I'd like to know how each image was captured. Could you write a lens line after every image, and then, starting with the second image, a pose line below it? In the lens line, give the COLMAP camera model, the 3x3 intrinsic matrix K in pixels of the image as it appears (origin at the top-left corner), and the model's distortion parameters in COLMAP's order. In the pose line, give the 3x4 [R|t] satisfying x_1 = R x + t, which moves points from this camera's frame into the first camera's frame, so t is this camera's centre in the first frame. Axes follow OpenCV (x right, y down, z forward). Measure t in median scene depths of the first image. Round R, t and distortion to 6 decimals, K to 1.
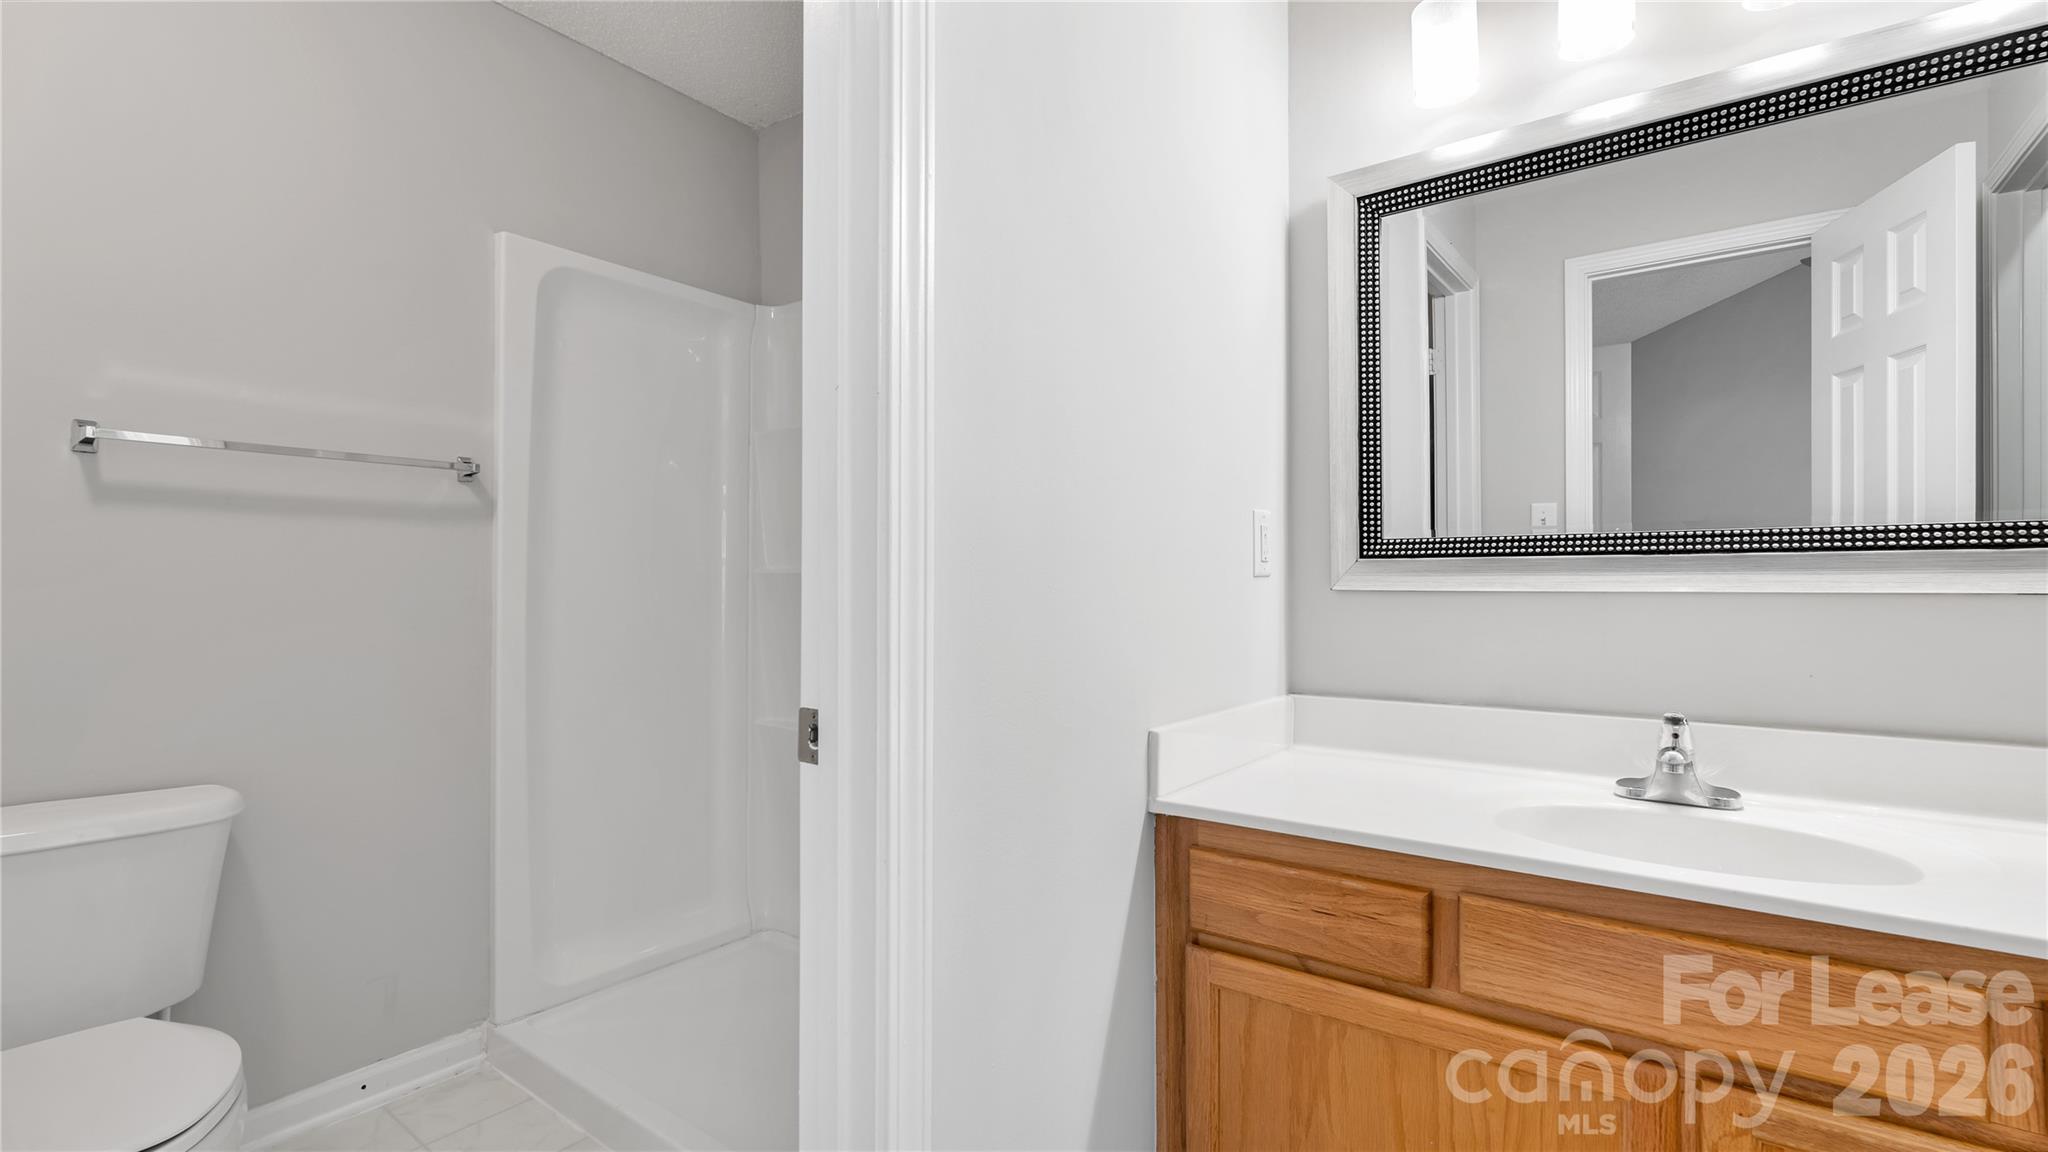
lens RADIAL K [[905.3, 0, 1026.6], [0, 905.3, 578.2], [0, 0, 1]] dist [-0.003480, -0.000126]
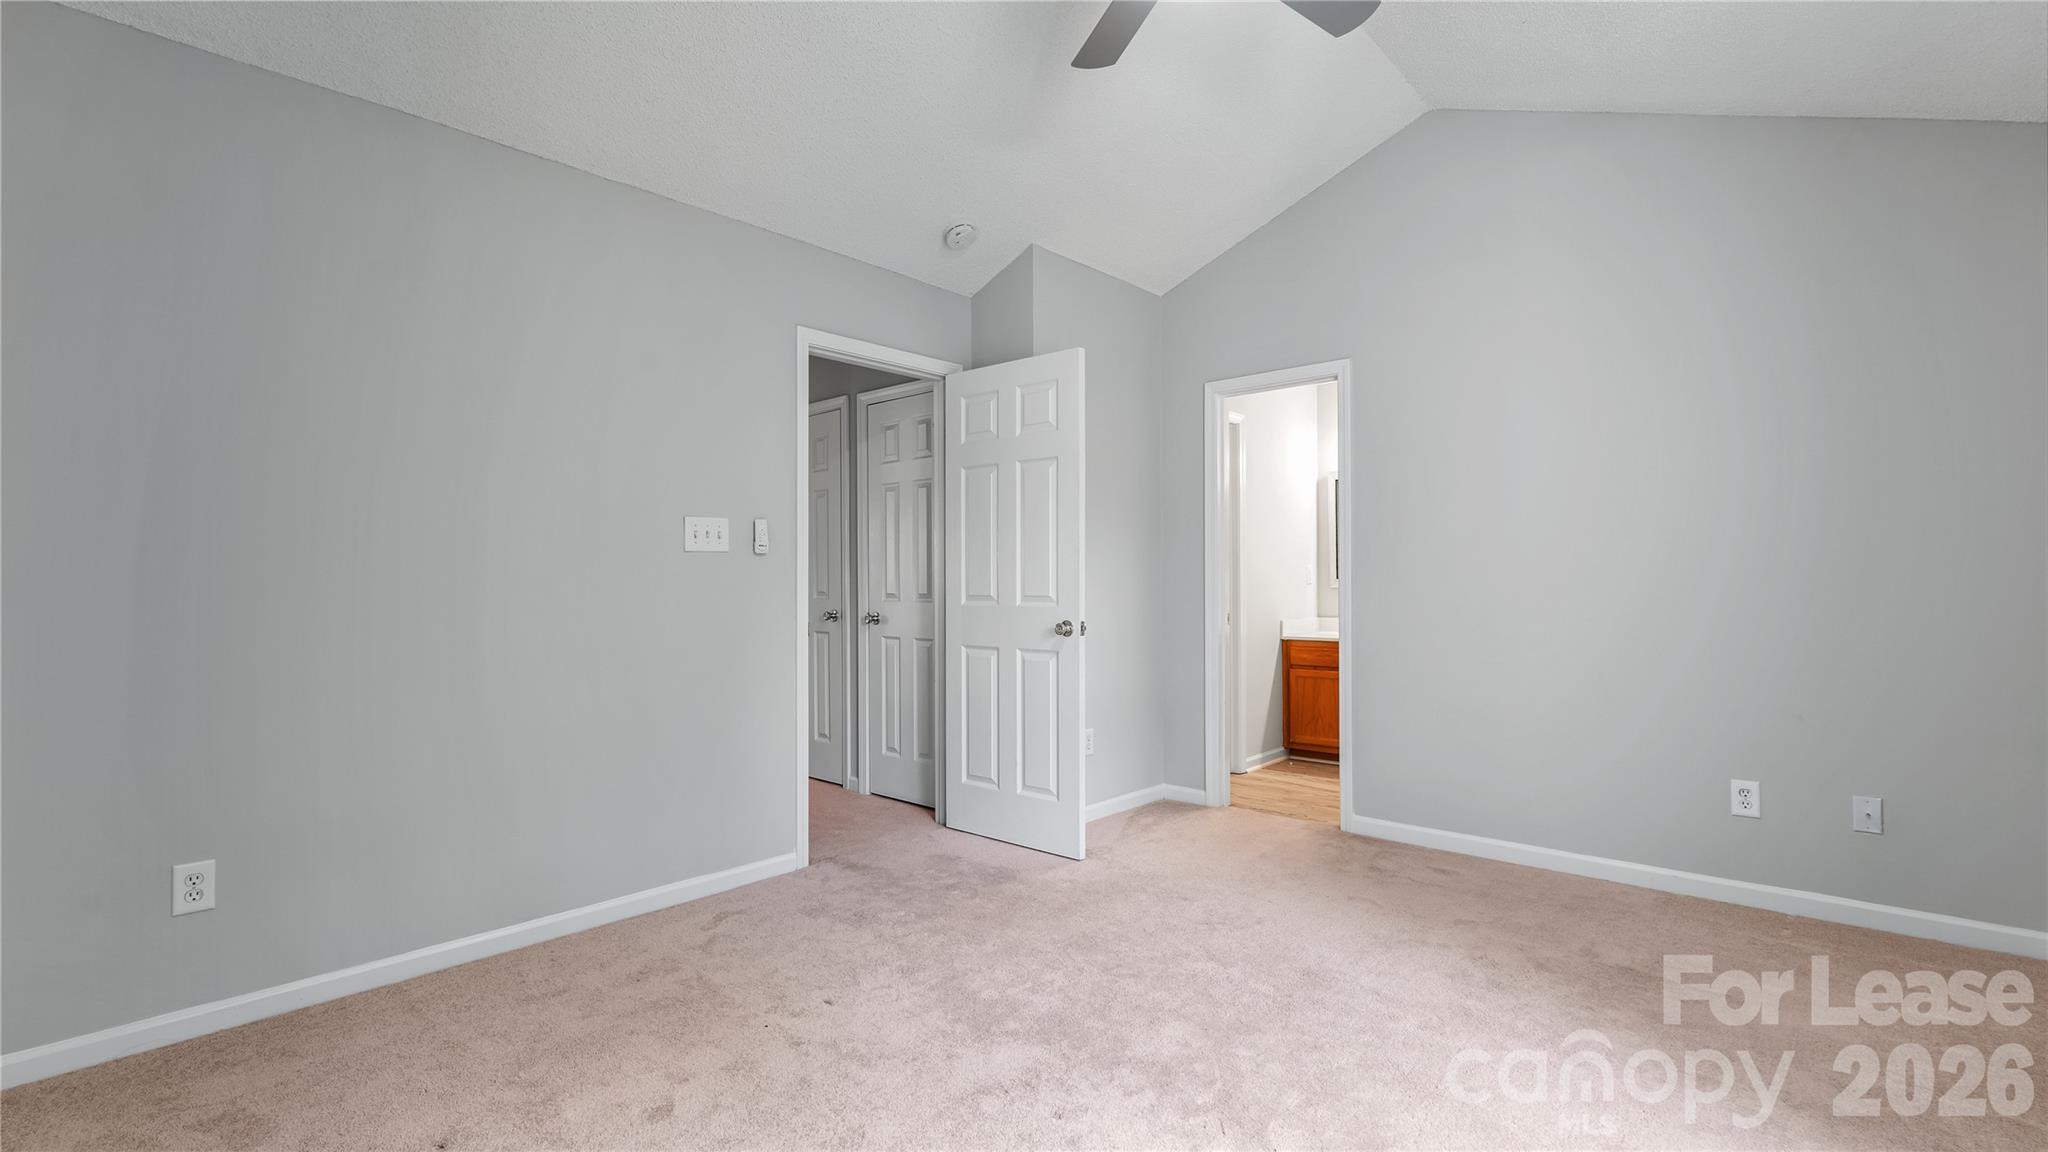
lens RADIAL K [[905.3, 0, 1023.5], [0, 905.3, 579.1], [0, 0, 1]] dist [-0.003480, -0.000126]
pose [[0.995568, -0.005680, -0.093871, -0.685848], [0.005071, 0.999965, -0.006726, -0.002622], [0.093906, 0.006221, 0.995562, -3.460451]]
